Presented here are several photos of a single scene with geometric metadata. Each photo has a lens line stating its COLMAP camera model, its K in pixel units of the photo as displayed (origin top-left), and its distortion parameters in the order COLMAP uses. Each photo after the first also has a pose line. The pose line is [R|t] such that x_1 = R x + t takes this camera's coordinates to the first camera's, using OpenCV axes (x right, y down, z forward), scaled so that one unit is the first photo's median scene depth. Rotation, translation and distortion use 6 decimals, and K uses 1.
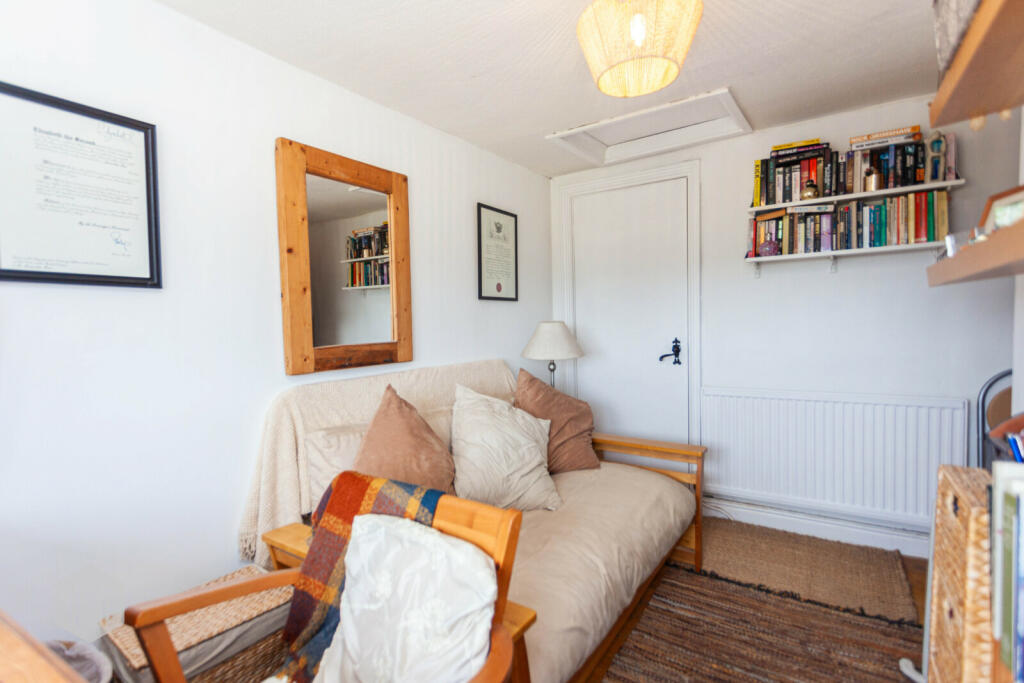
lens RADIAL K [[485.0, 0, 512.0], [0, 485.0, 341.5], [0, 0, 1]] dist [0.010694, 0.000280]
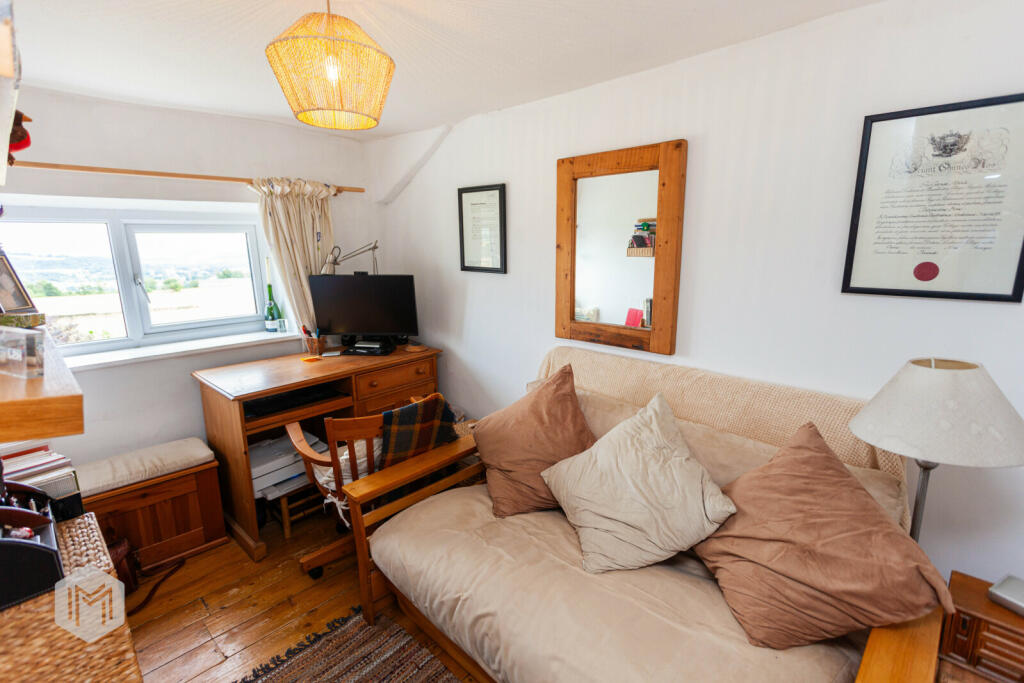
lens RADIAL K [[485.0, 0, 512.0], [0, 485.0, 341.5], [0, 0, 1]] dist [0.010694, 0.000280]
pose [[-0.162670, 0.230890, -0.959285, 0.784433], [-0.028969, 0.970698, 0.238550, -0.213364], [0.986255, 0.066594, -0.151215, 0.943109]]
